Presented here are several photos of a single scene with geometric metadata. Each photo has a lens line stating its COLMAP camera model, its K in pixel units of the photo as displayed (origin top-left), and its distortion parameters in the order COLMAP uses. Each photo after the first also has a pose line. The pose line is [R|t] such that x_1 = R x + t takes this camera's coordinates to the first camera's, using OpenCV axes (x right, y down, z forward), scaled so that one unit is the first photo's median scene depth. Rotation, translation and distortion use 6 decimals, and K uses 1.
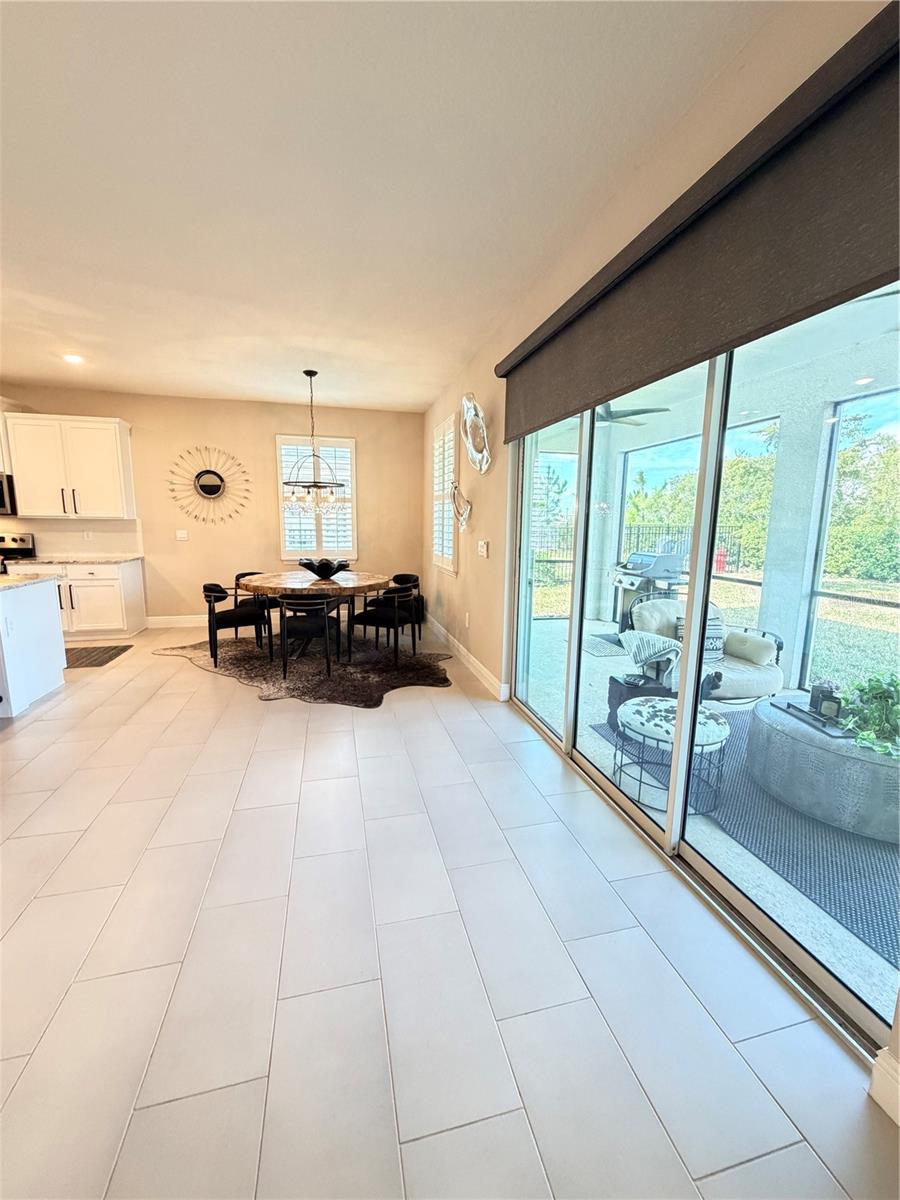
lens RADIAL K [[477.5, 0, 451.0], [0, 477.5, 598.3], [0, 0, 1]] dist [-0.000351, -0.000064]
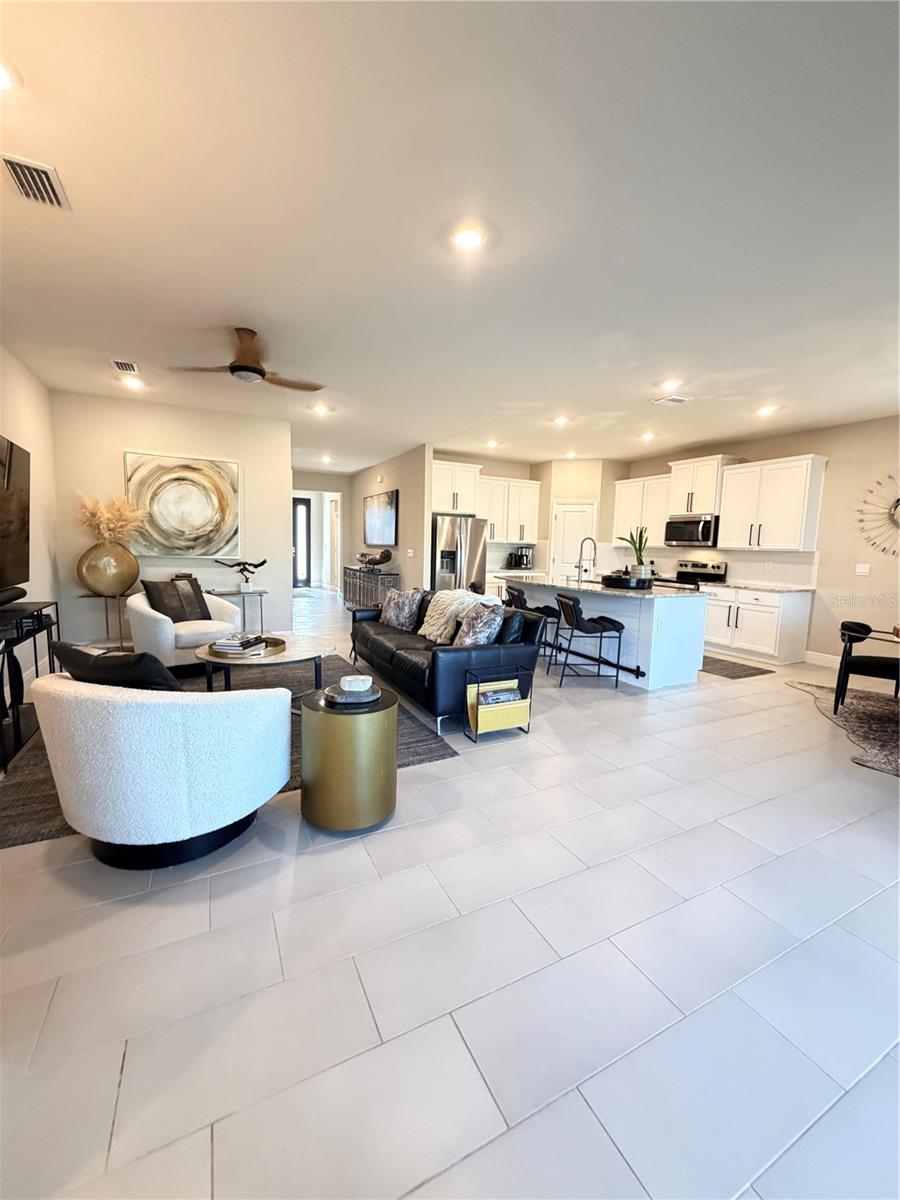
lens RADIAL K [[477.5, 0, 450.3], [0, 477.5, 599.6], [0, 0, 1]] dist [-0.000351, -0.000064]
pose [[0.226752, 0.104072, -0.968376, 0.161577], [-0.179097, 0.981775, 0.063576, 0.005737], [0.957344, 0.159017, 0.241258, 0.056512]]
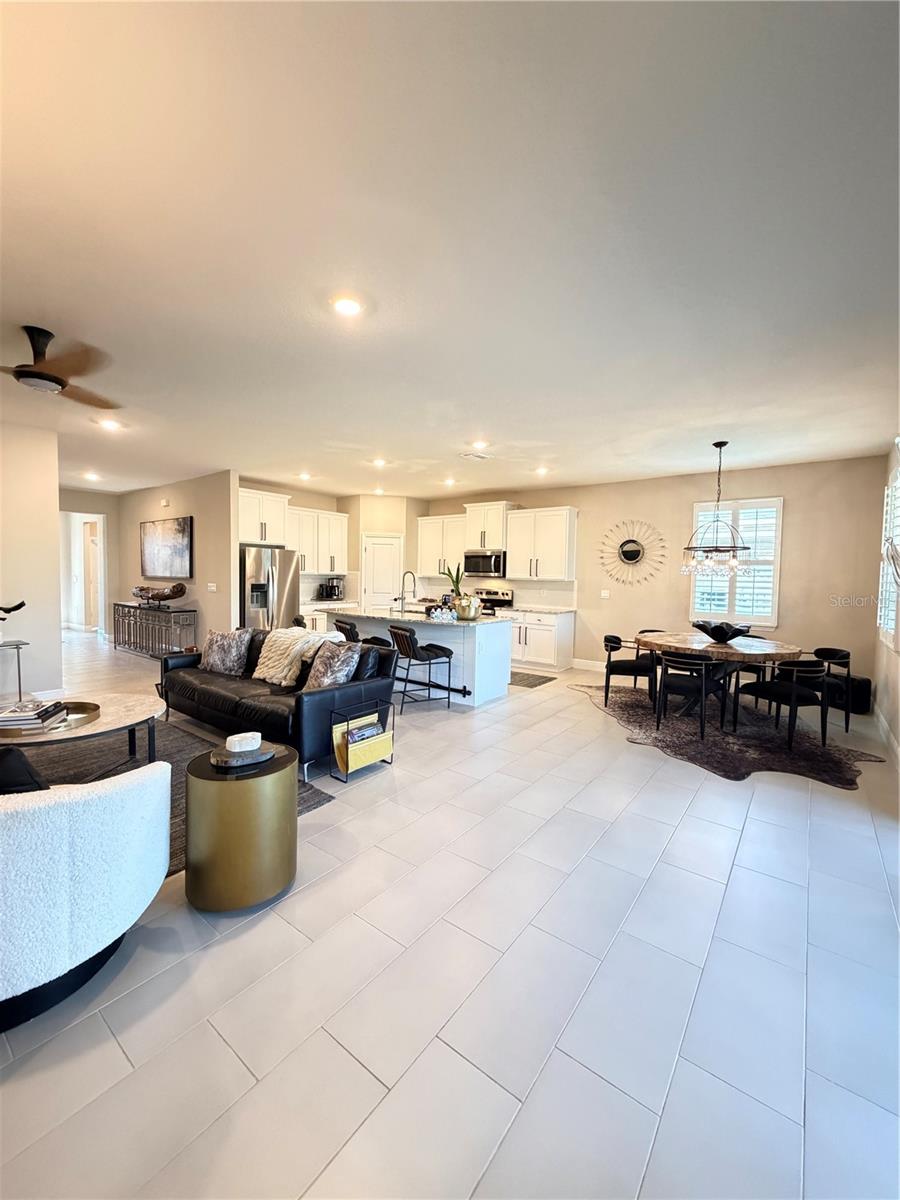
lens RADIAL K [[477.5, 0, 451.3], [0, 477.5, 600.6], [0, 0, 1]] dist [-0.000351, -0.000064]
pose [[0.627856, 0.040195, -0.777291, 0.146448], [-0.134689, 0.989210, -0.057642, 0.004941], [0.766587, 0.140883, 0.626496, -0.050169]]
